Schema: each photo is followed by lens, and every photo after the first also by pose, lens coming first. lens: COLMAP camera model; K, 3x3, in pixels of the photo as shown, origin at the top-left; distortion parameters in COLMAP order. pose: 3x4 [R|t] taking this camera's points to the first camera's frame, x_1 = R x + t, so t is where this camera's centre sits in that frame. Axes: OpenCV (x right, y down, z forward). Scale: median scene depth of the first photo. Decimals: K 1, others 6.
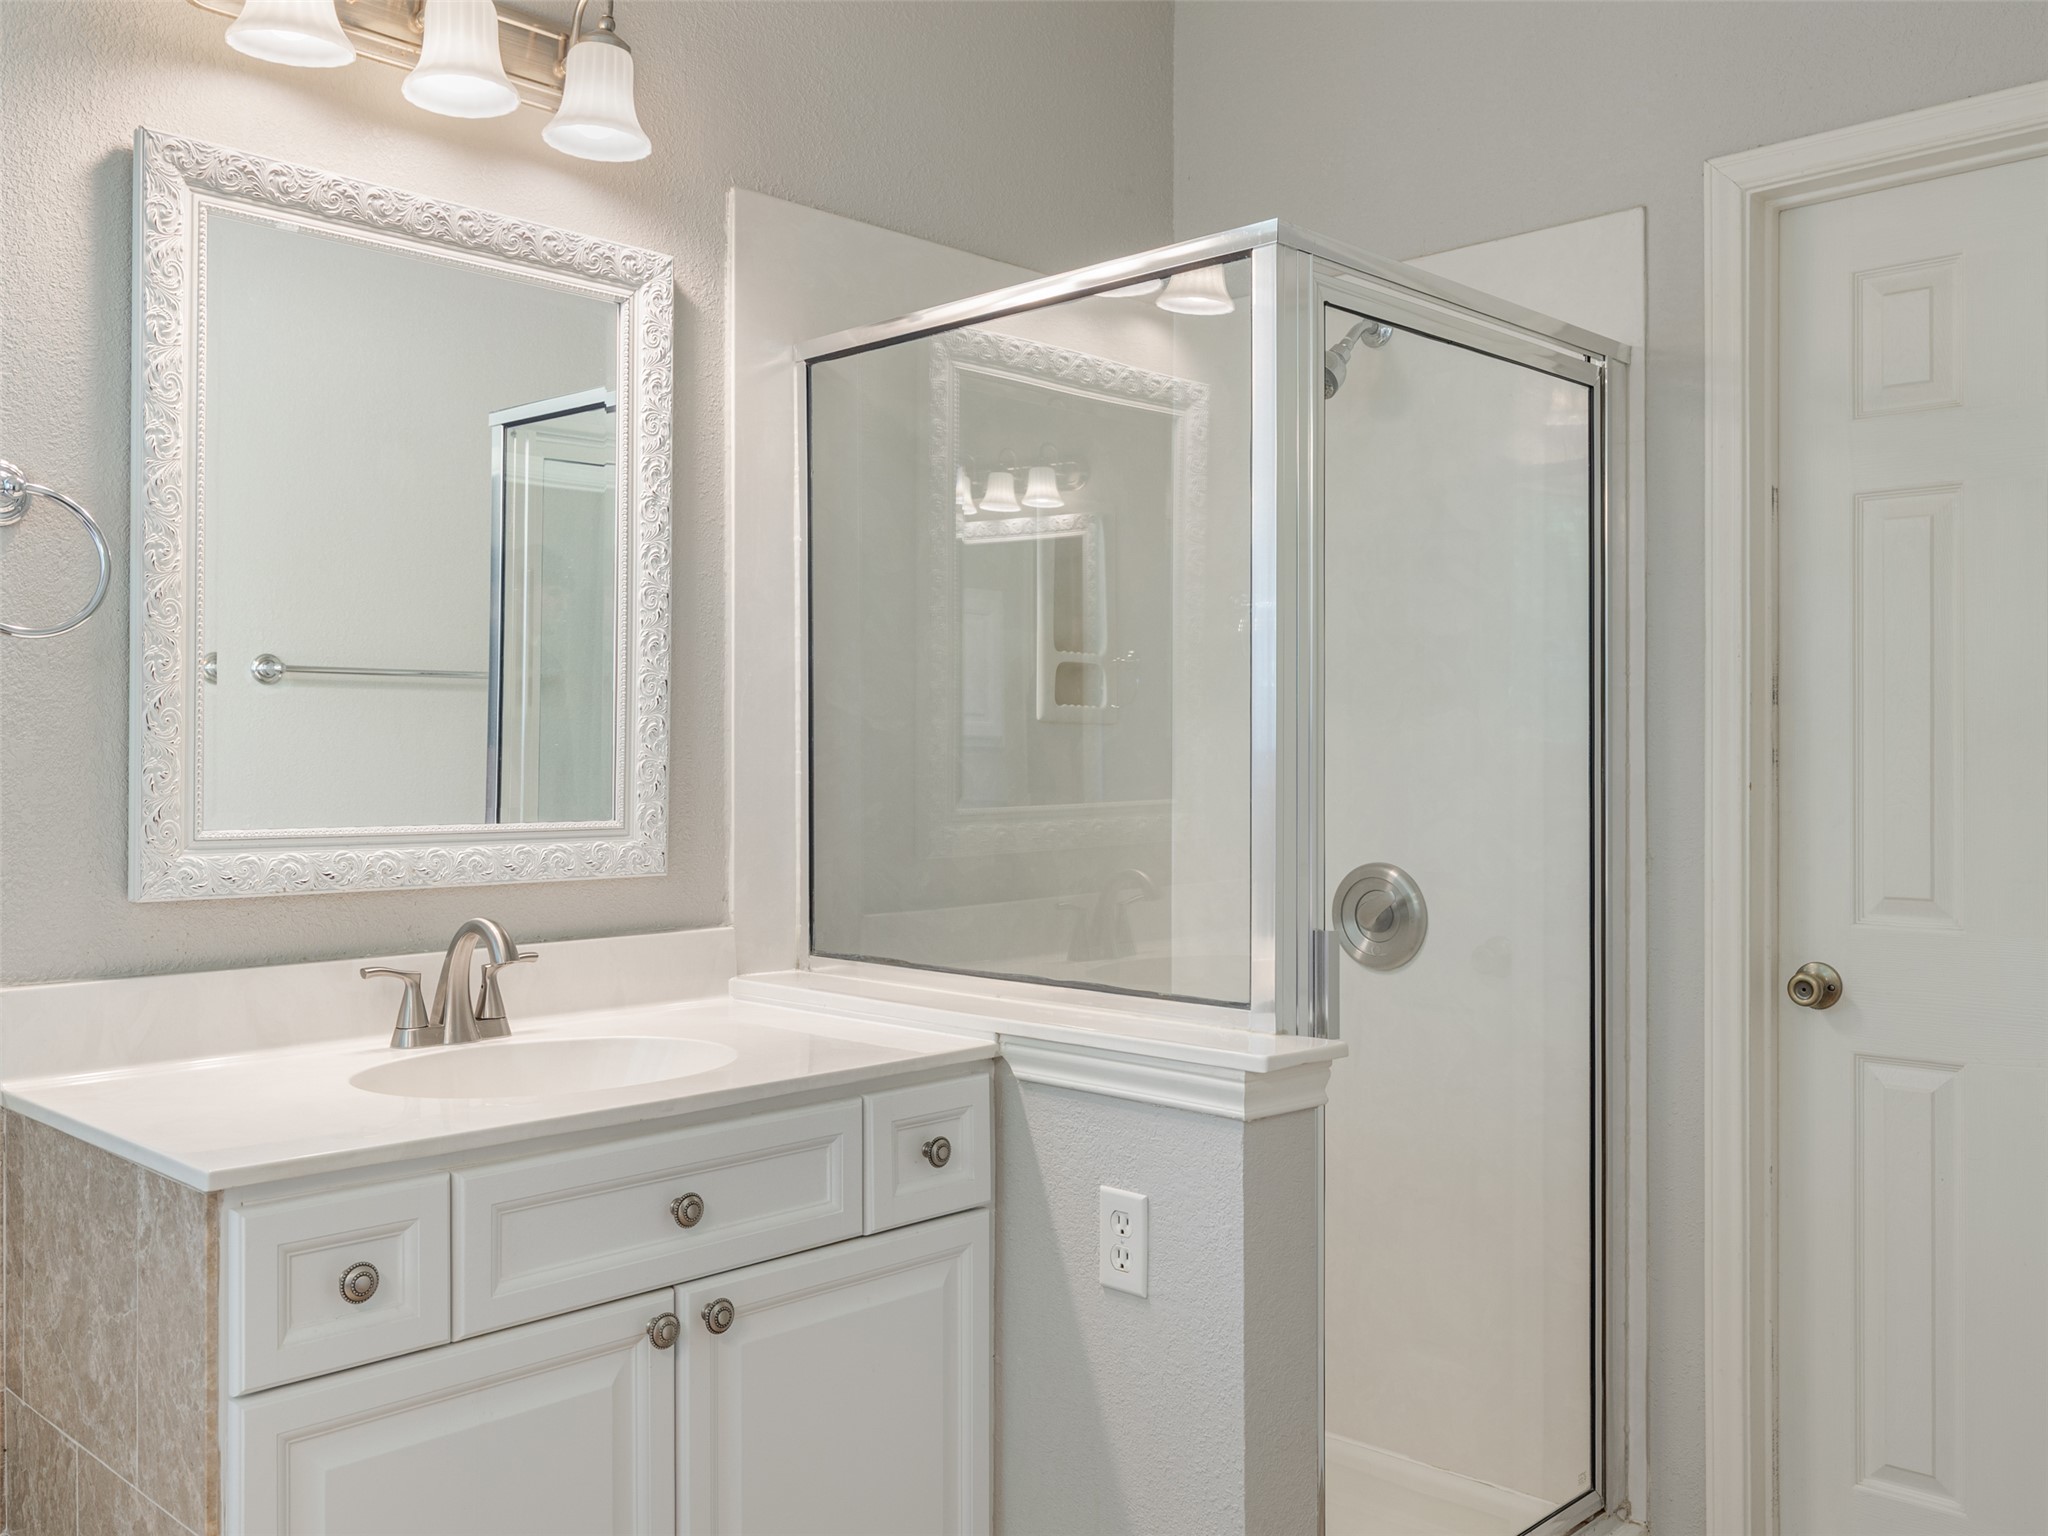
lens RADIAL K [[1756.0, 0, 960.5], [0, 1756.0, 756.8], [0, 0, 1]] dist [-0.013265, 0.012957]
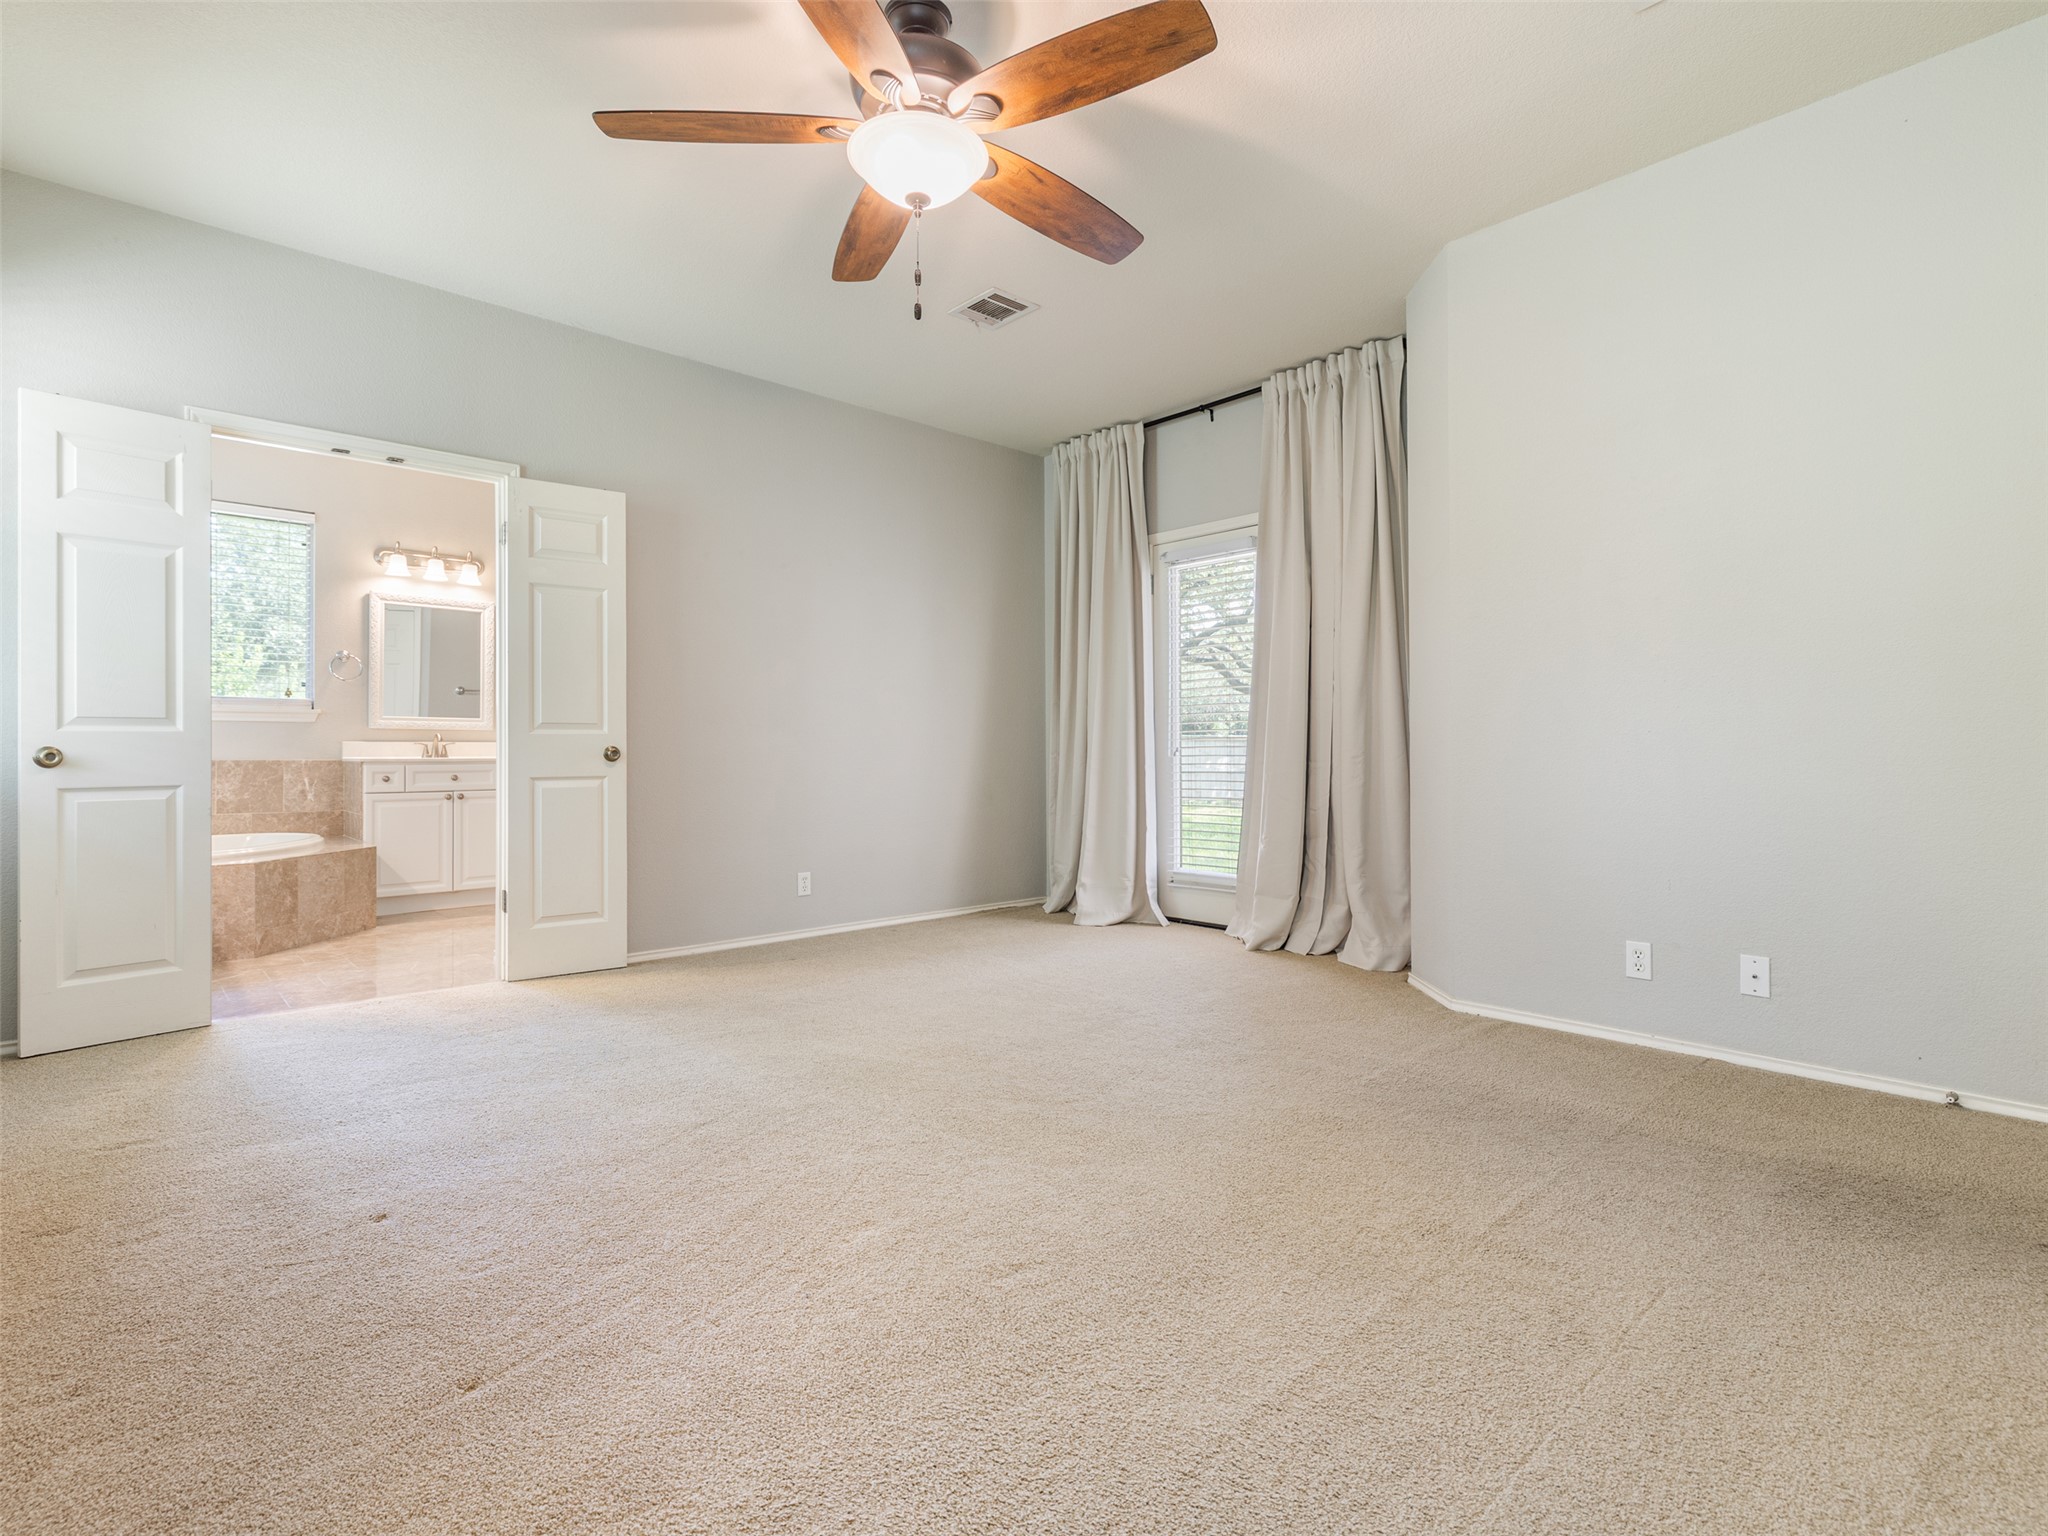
lens RADIAL K [[975.8, 0, 1027.1], [0, 975.8, 743.3], [0, 0, 1]] dist [-0.000940, -0.000061]
pose [[0.999701, 0.003209, -0.024261, 1.630915], [-0.003395, 0.999965, -0.007610, 0.140862], [0.024236, 0.007690, 0.999677, -1.973766]]
